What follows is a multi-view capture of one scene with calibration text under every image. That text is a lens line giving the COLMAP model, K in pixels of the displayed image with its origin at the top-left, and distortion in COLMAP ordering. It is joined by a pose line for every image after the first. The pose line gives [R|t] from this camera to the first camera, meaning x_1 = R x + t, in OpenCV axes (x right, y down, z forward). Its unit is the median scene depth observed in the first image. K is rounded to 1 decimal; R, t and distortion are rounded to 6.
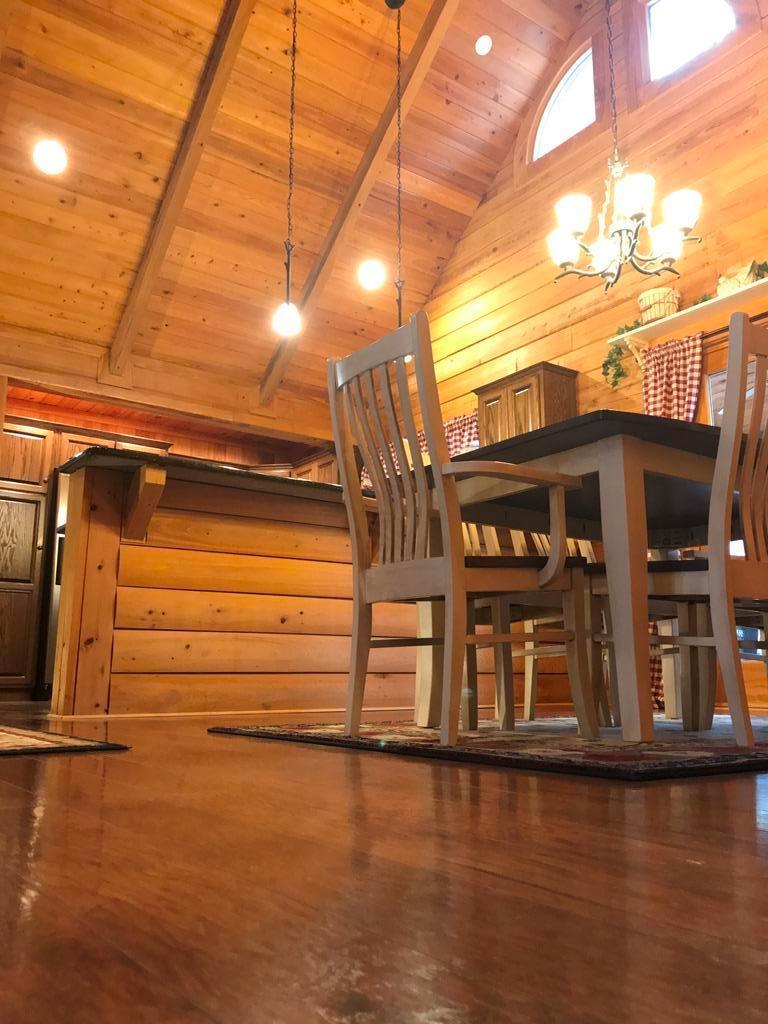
lens RADIAL K [[837.7, 0, 384.0], [0, 837.7, 512.0], [0, 0, 1]] dist [0.057102, -0.081160]
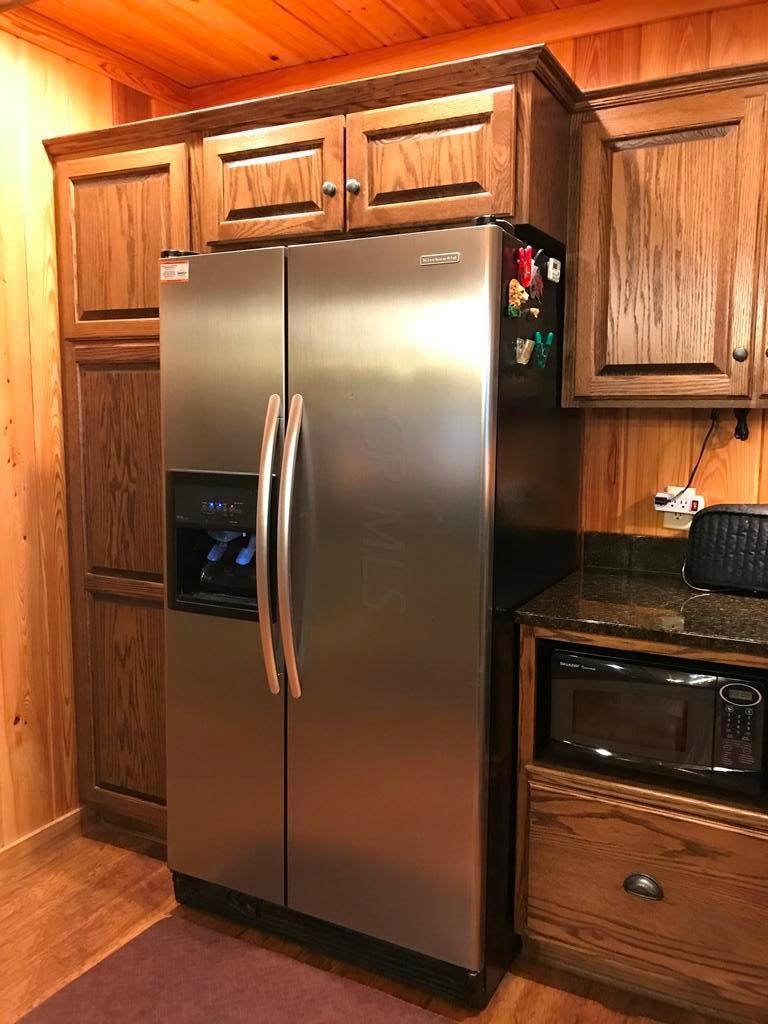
lens RADIAL K [[841.3, 0, 381.6], [0, 841.3, 506.4], [0, 0, 1]] dist [0.010555, 0.009034]
pose [[0.443502, 0.112482, -0.889187, -0.045126], [0.168039, 0.964066, 0.205767, -0.012943], [0.880380, -0.240676, 0.408663, 1.026280]]
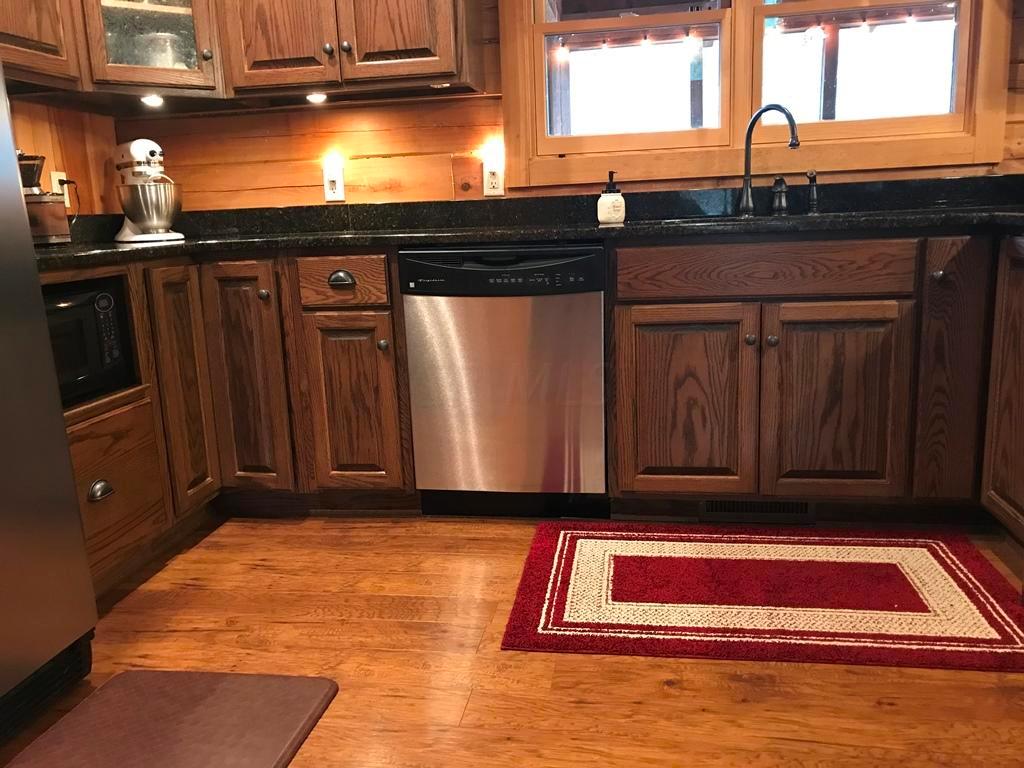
lens RADIAL K [[837.7, 0, 510.0], [0, 837.7, 390.1], [0, 0, 1]] dist [0.057102, -0.081160]
pose [[0.709390, -0.171361, 0.683667, -0.391818], [-0.100159, 0.935640, 0.338447, 0.028206], [-0.697663, -0.308566, 0.646570, 0.862381]]
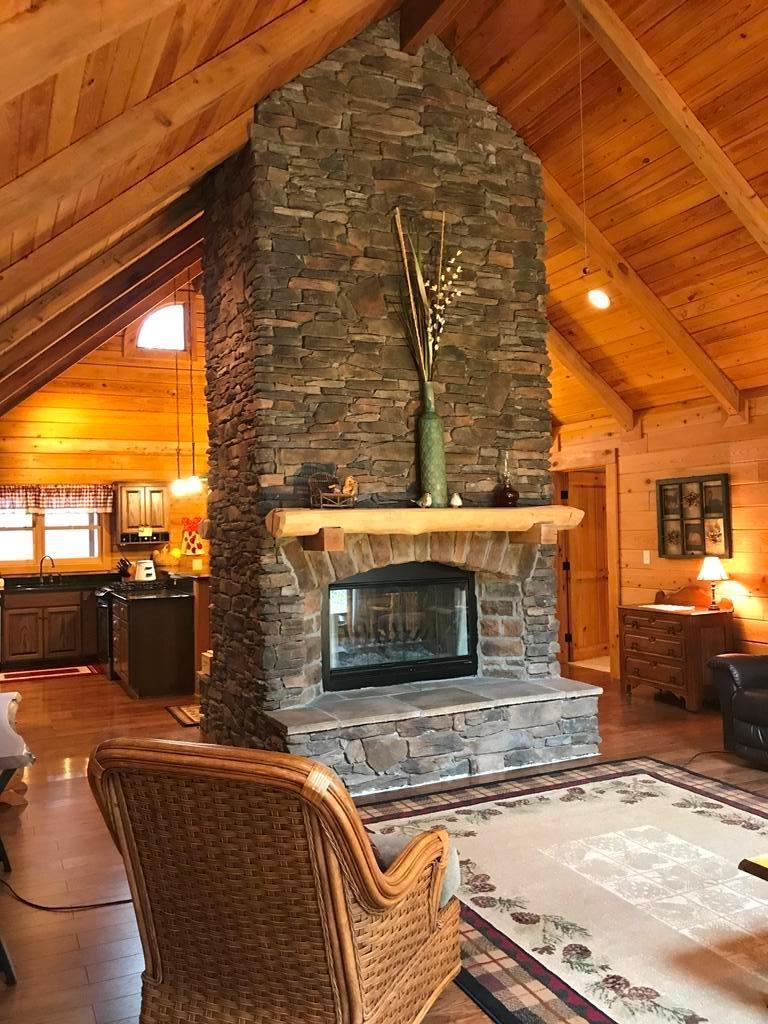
lens RADIAL K [[841.3, 0, 381.6], [0, 841.3, 506.4], [0, 0, 1]] dist [0.010555, 0.009034]
pose [[0.191812, 0.015418, 0.981311, -1.500463], [-0.170193, 0.985250, 0.017787, -0.220126], [-0.966562, -0.170424, 0.191606, 0.140351]]
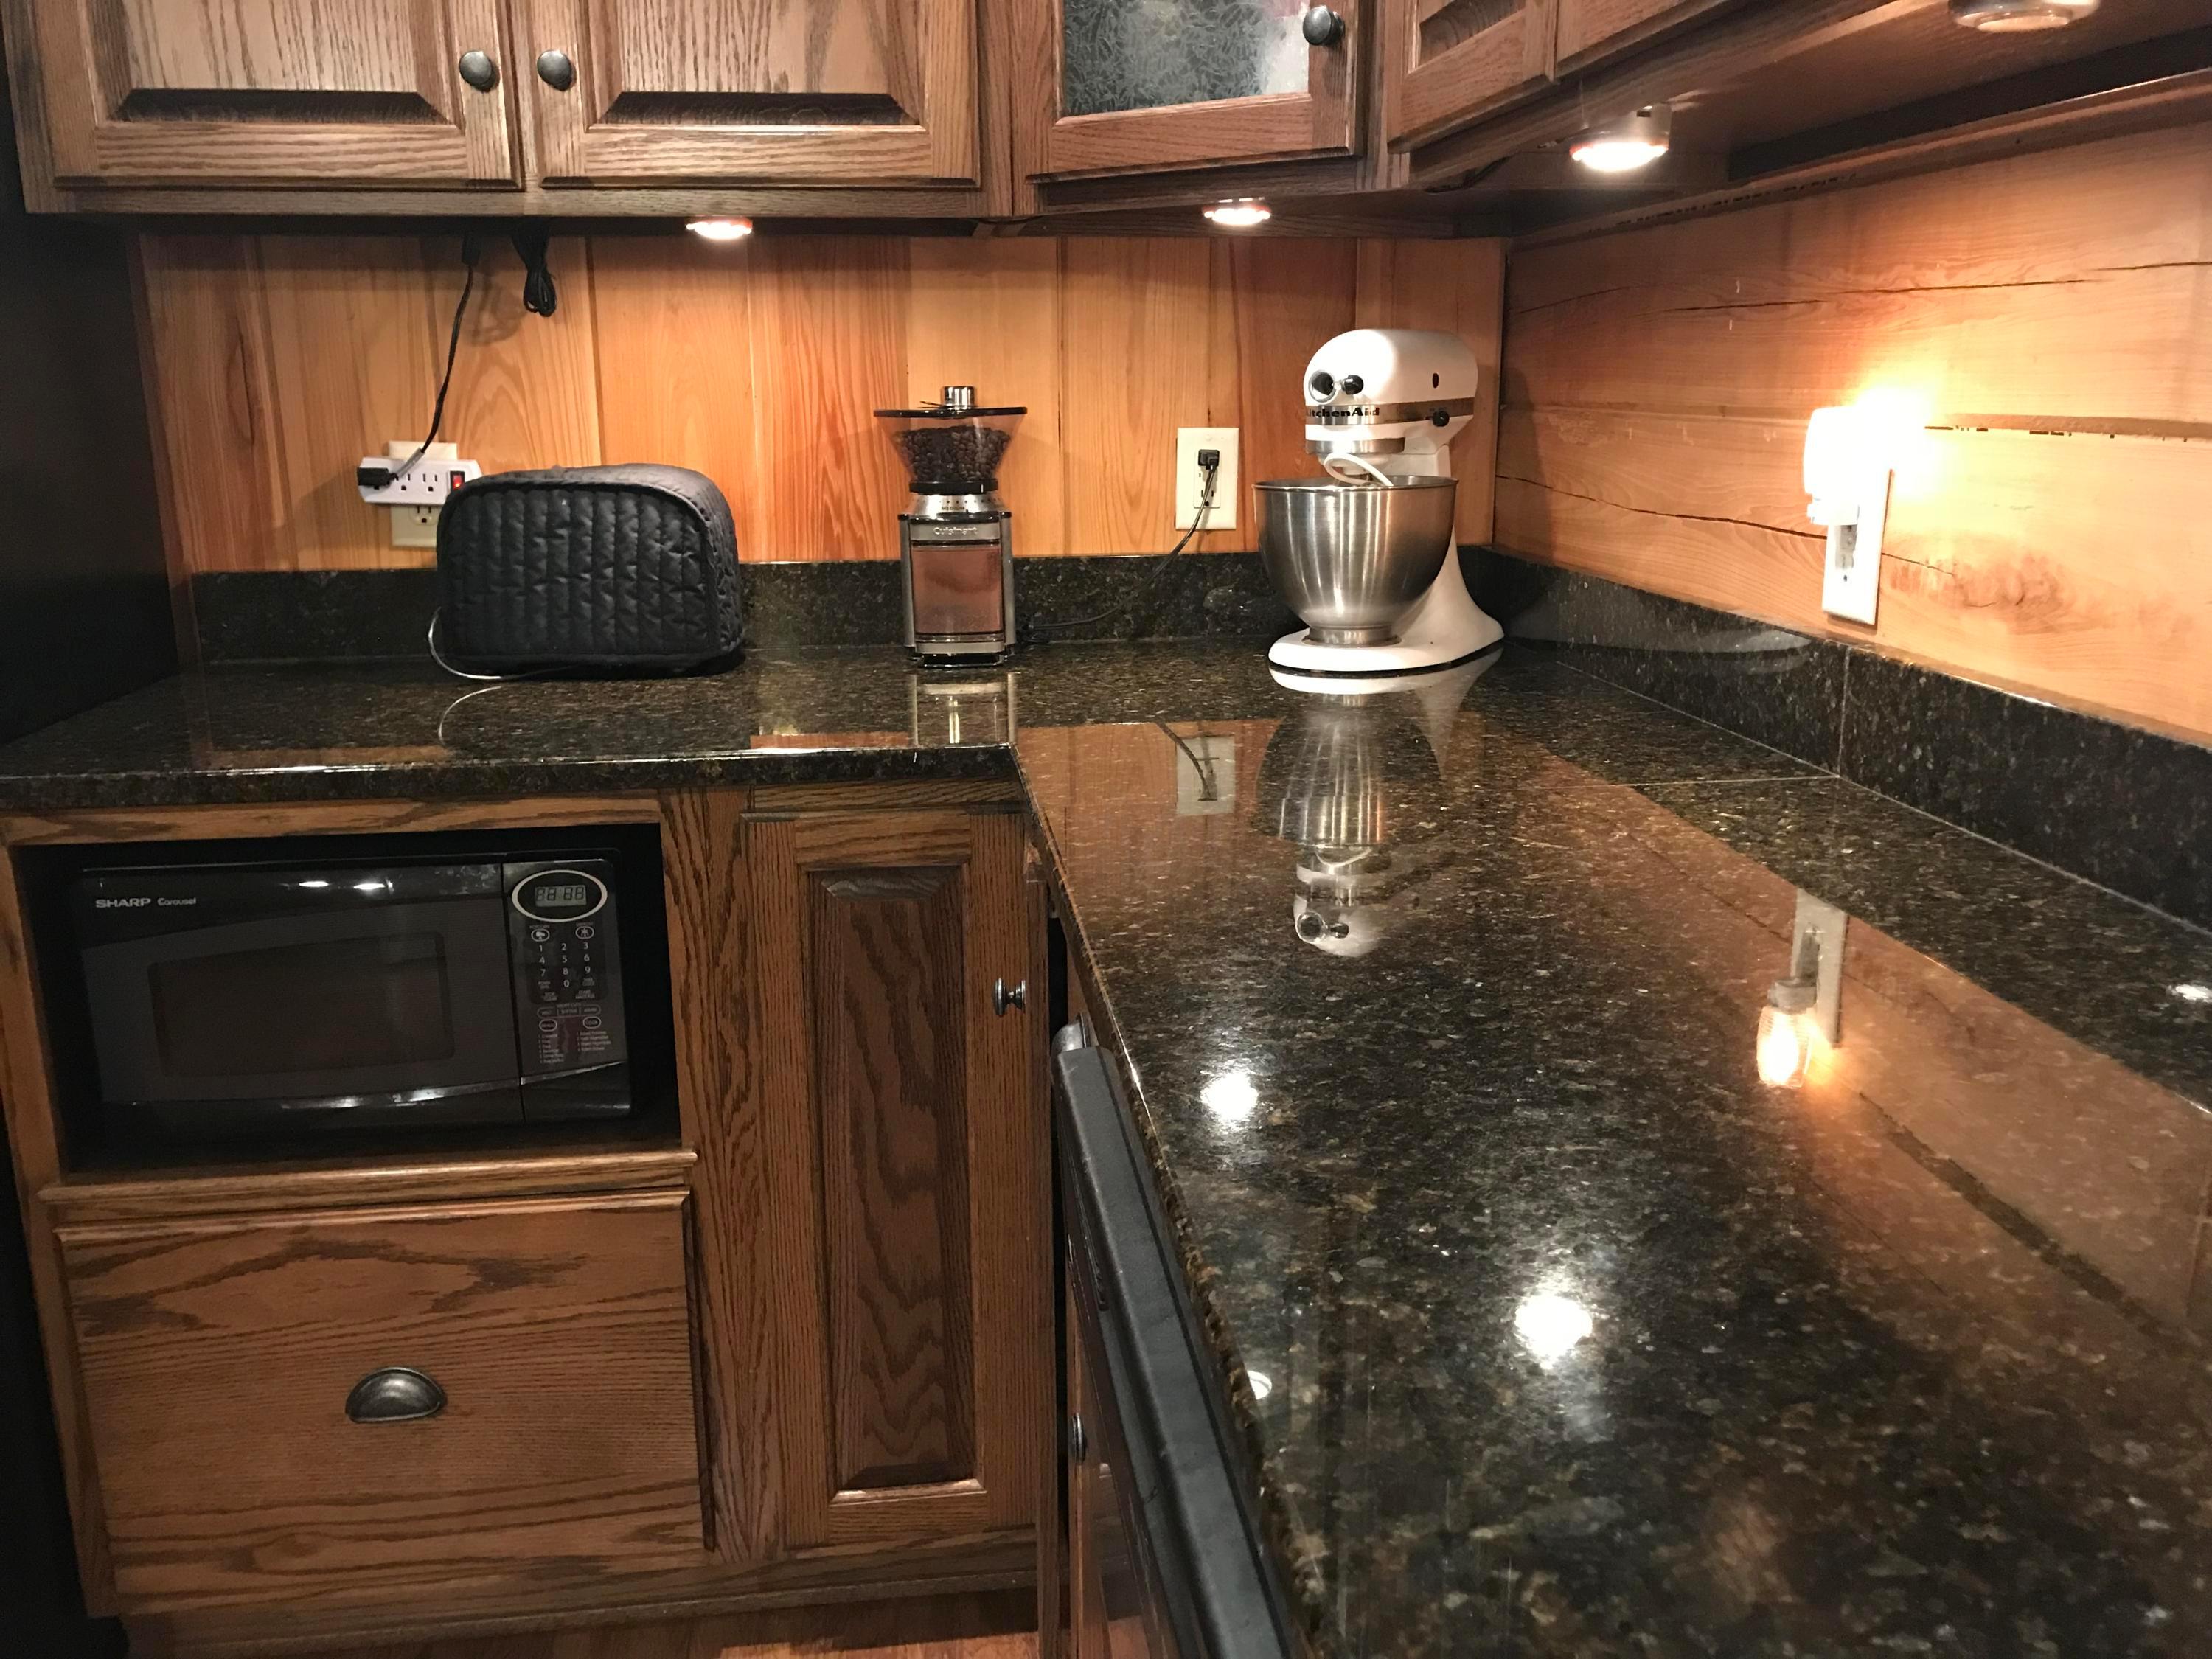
lens RADIAL K [[1817.4, 0, 1106.0], [0, 1817.4, 829.5], [0, 0, 1]] dist [0.010555, 0.009034]
pose [[0.872794, 0.112725, -0.474894, -0.048089], [0.101463, 0.909808, 0.402436, 0.025557], [0.477427, -0.399428, 0.782637, 1.076294]]
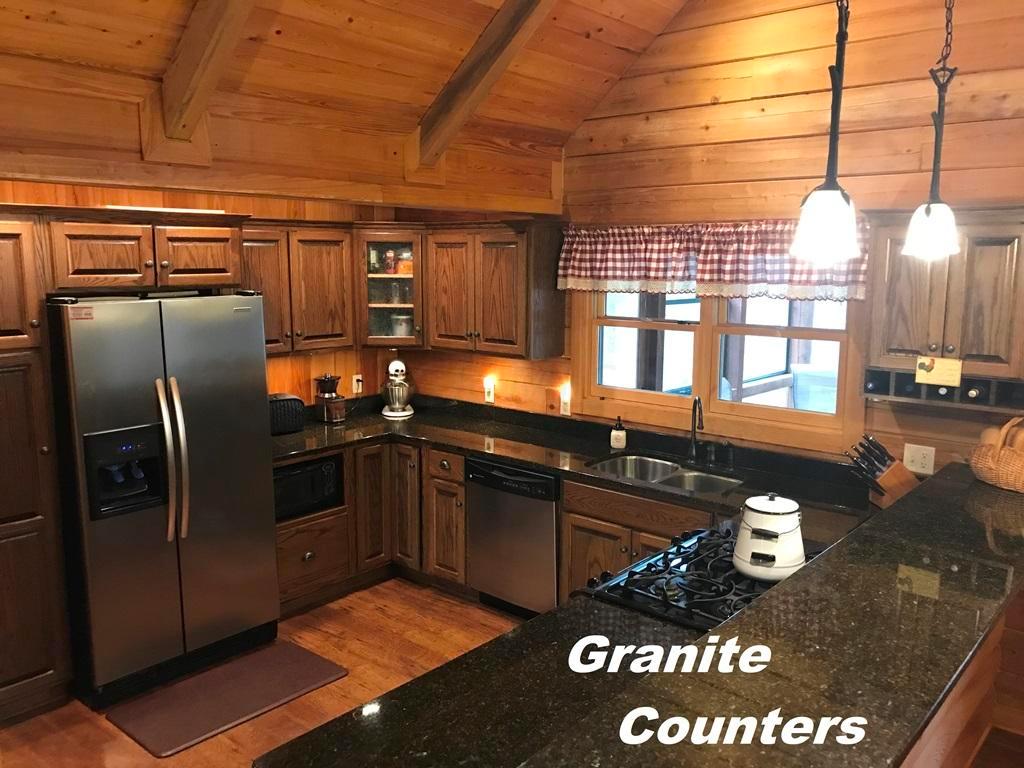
lens RADIAL K [[841.3, 0, 512.0], [0, 841.3, 384.0], [0, 0, 1]] dist [0.010555, 0.009034]
pose [[0.973406, -0.030389, 0.227062, -0.262906], [-0.049494, 0.939856, 0.337967, -0.218310], [-0.223676, -0.340217, 0.913357, 0.498944]]
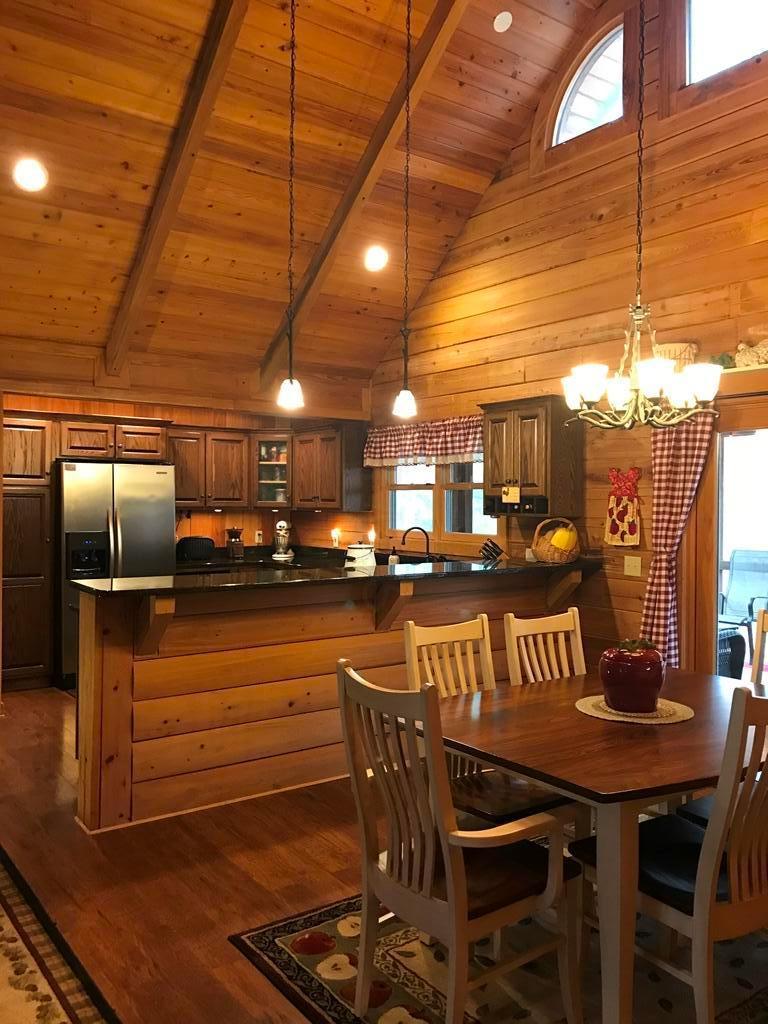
lens RADIAL K [[837.7, 0, 384.0], [0, 837.7, 512.0], [0, 0, 1]] dist [0.057102, -0.081160]
pose [[0.999970, 0.007628, 0.001665, -0.005509], [-0.007808, 0.978042, 0.208263, -0.228928], [-0.000040, -0.208270, 0.978071, 0.016208]]
